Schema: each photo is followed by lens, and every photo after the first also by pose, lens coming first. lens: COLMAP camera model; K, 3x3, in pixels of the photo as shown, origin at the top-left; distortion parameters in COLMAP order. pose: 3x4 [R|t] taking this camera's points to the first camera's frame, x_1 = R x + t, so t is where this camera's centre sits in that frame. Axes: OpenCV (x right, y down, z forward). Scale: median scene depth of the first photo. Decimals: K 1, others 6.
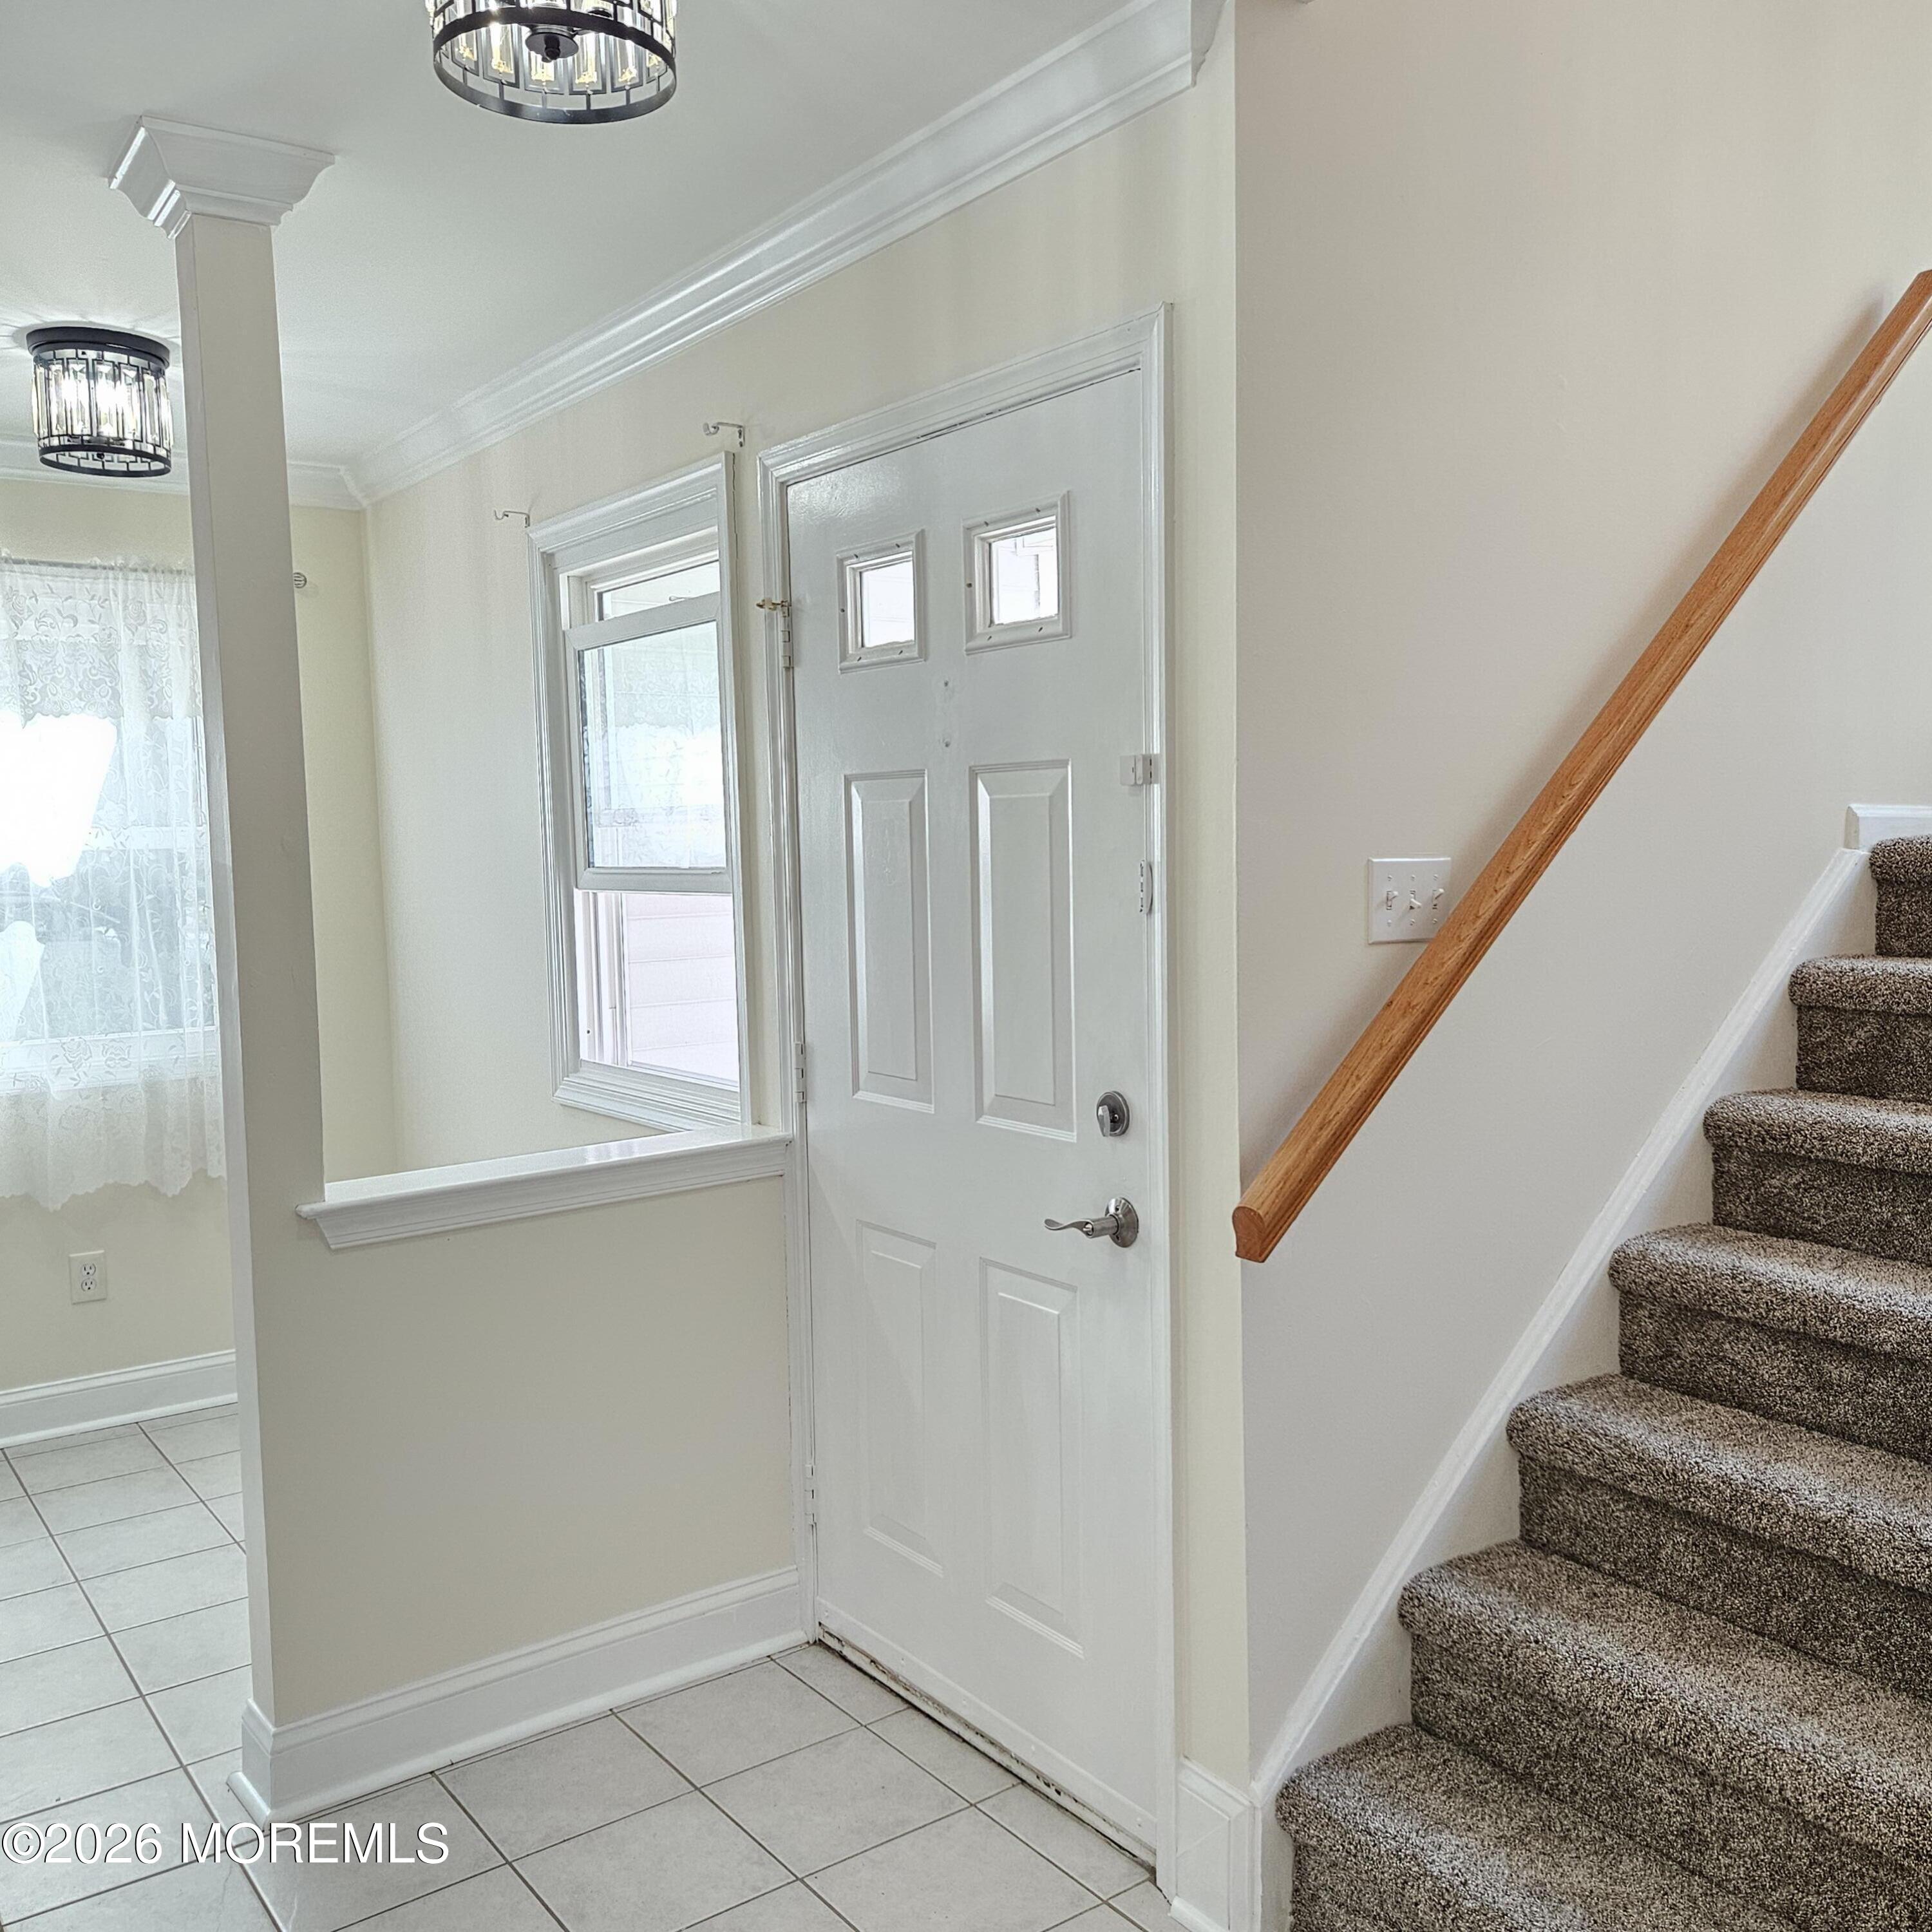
lens RADIAL K [[1710.1, 0, 939.6], [0, 1710.1, 993.4], [0, 0, 1]] dist [0.091322, -0.128822]
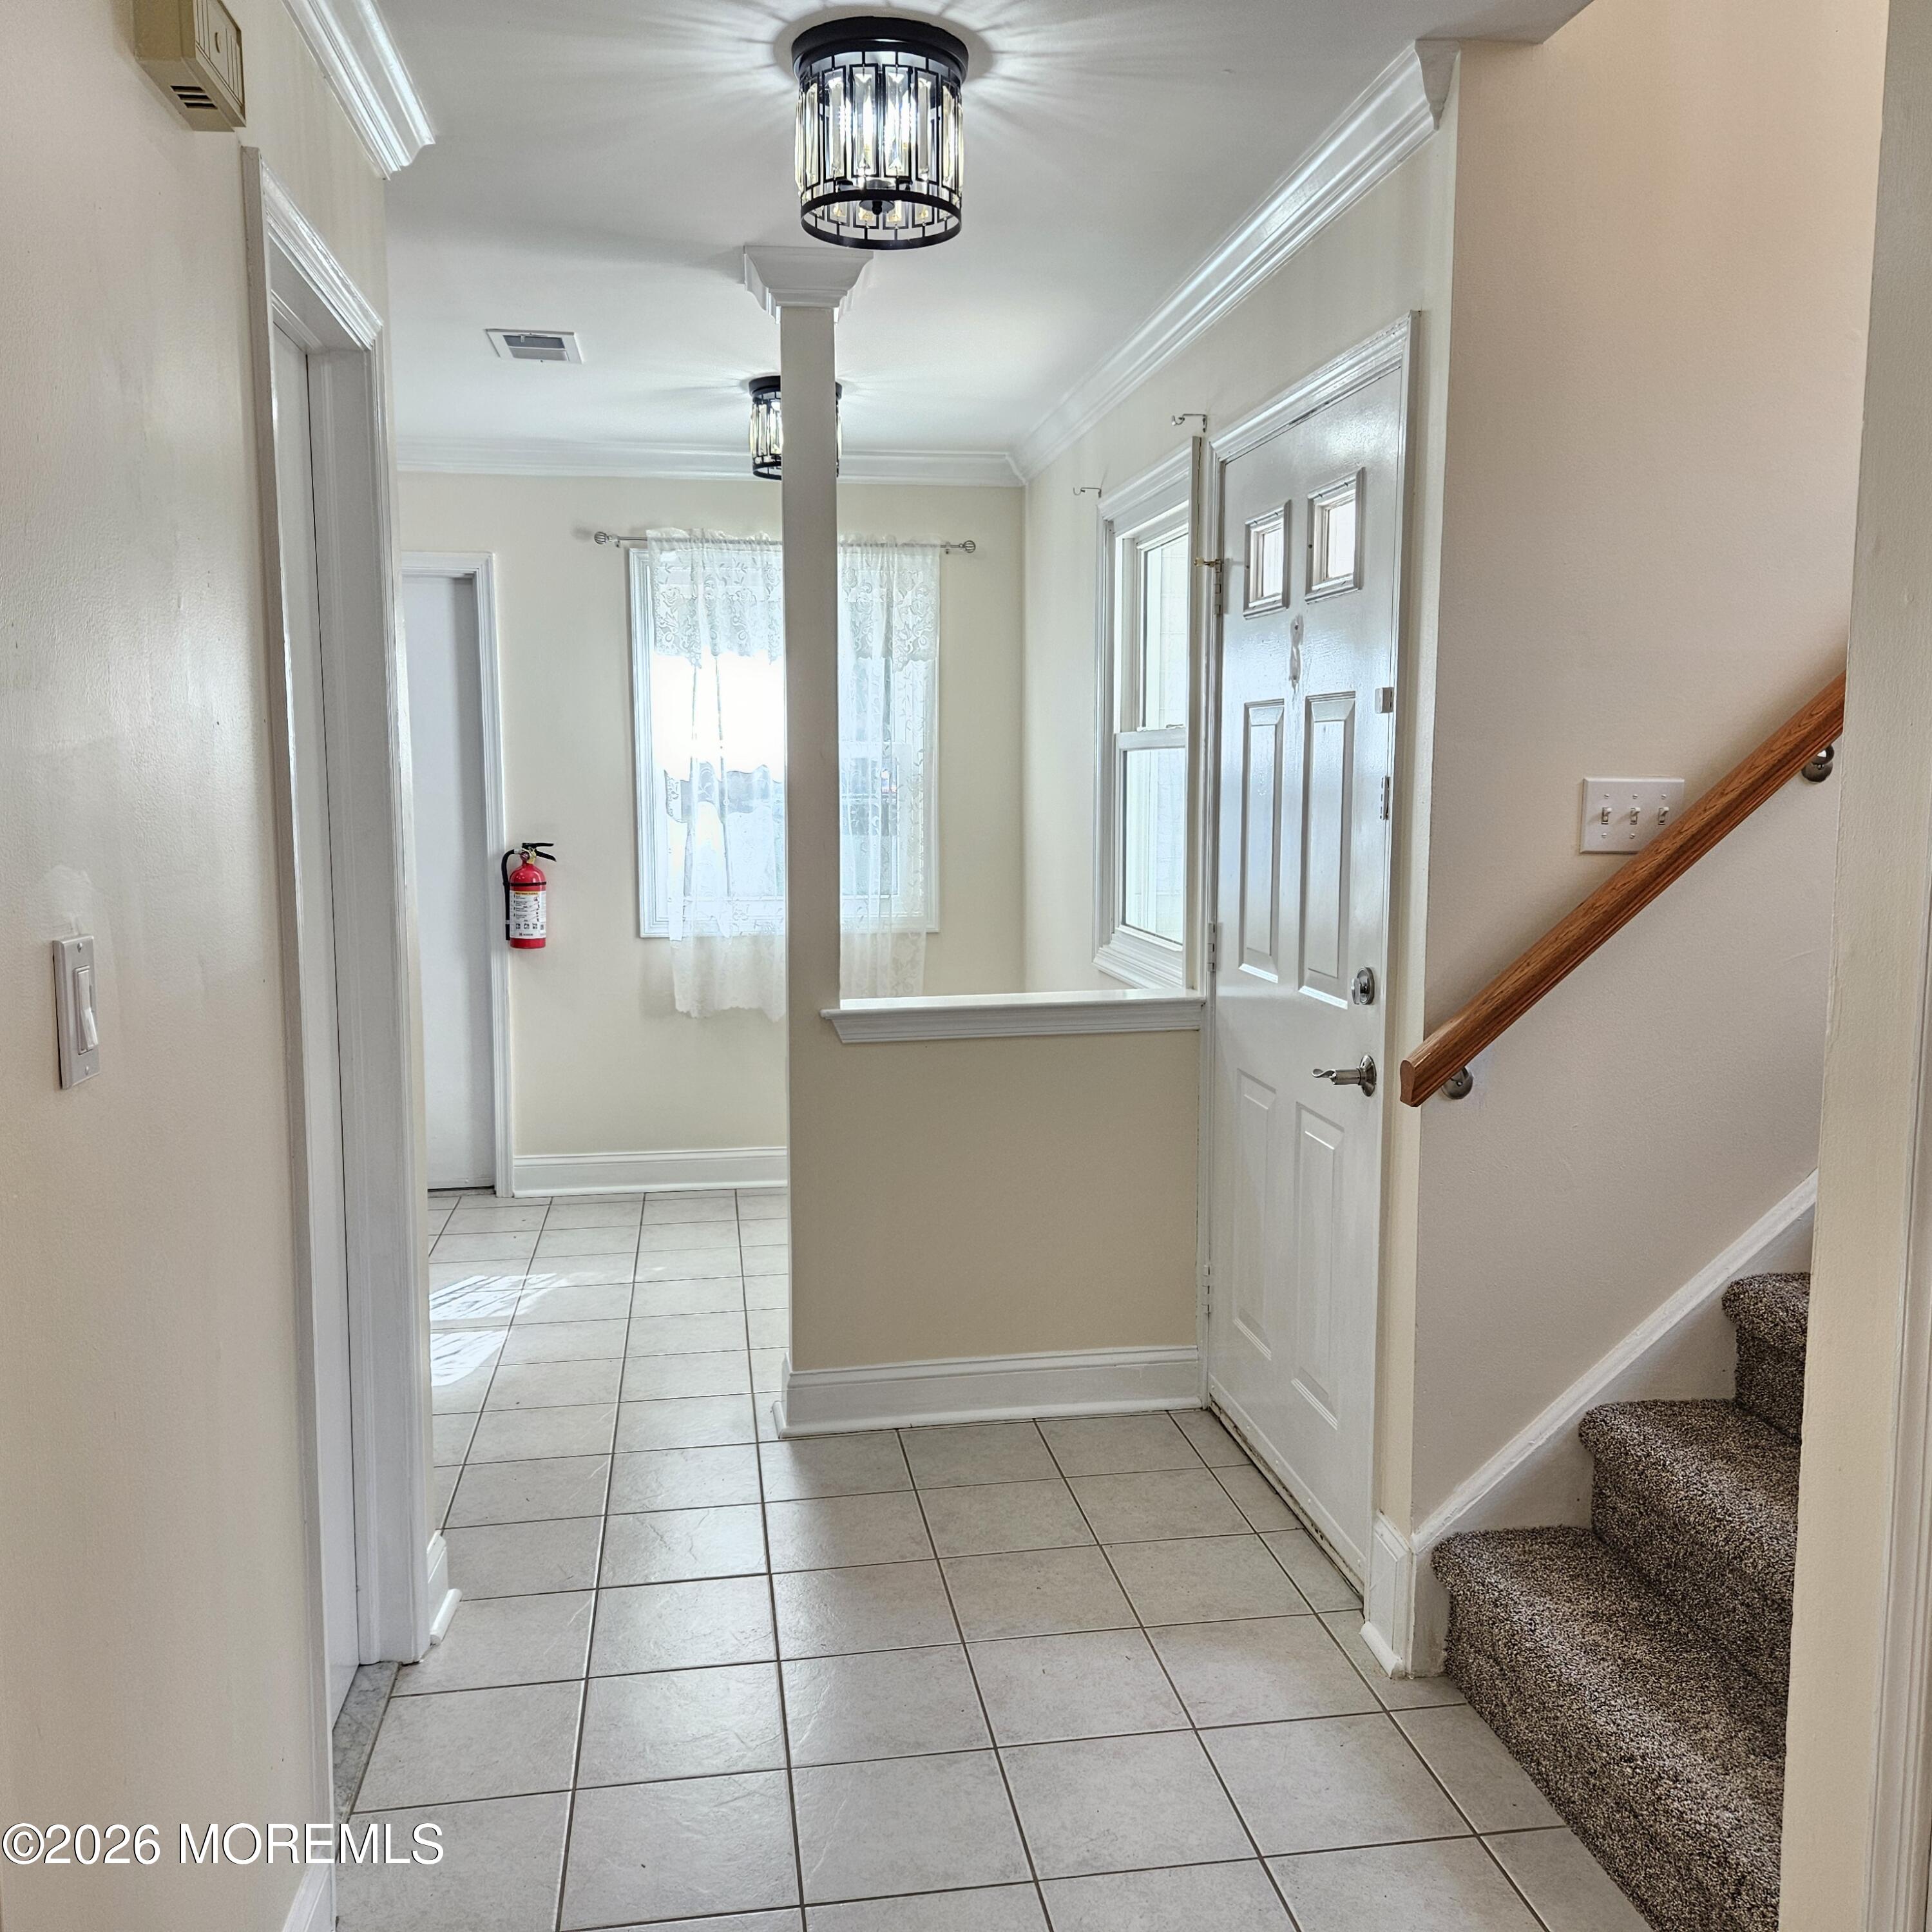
lens RADIAL K [[1636.1, 0, 966.0], [0, 1636.1, 966.0], [0, 0, 1]] dist [0.085798, -0.188410]
pose [[0.893523, 0.074328, -0.442822, 0.309542], [-0.058242, 0.997058, 0.049836, 0.012931], [0.445223, -0.018738, 0.895223, -0.141206]]
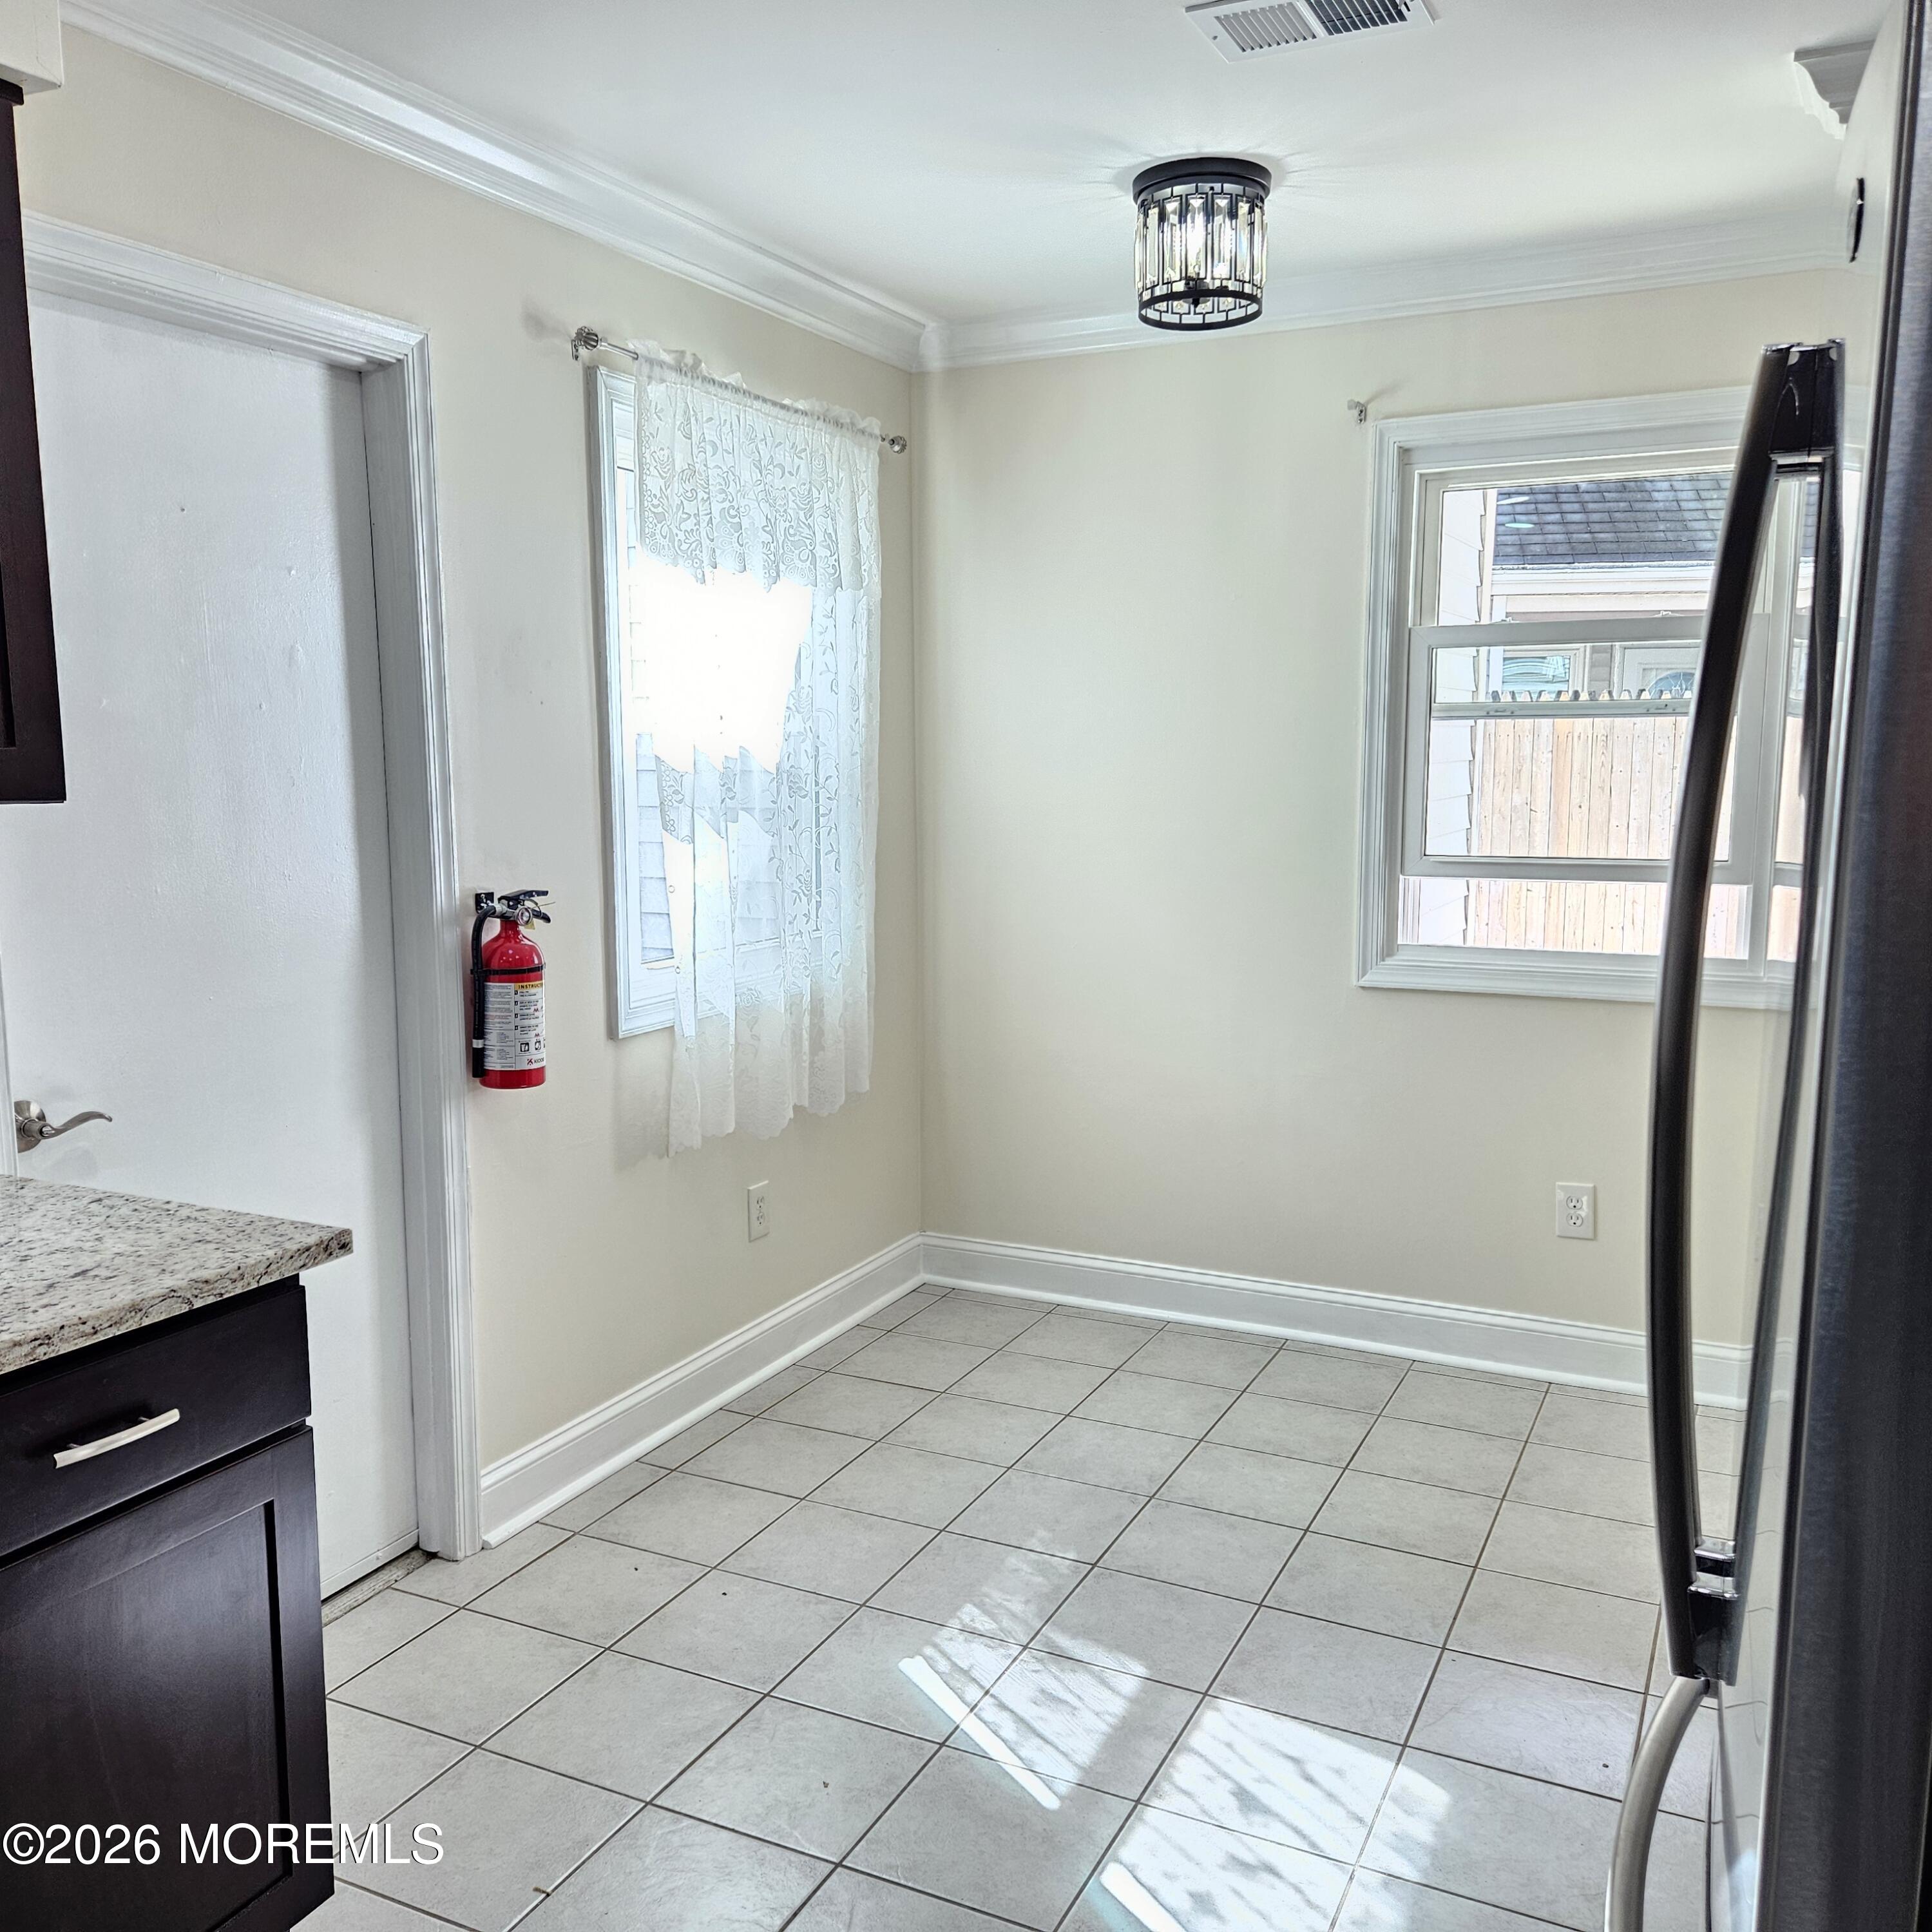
lens RADIAL K [[1710.1, 0, 939.6], [0, 1710.1, 993.4], [0, 0, 1]] dist [0.091322, -0.128822]
pose [[0.874564, -0.048281, 0.482501, -1.457265], [0.021092, 0.997877, 0.061621, -0.004139], [-0.484451, -0.043714, 0.873725, 0.315807]]
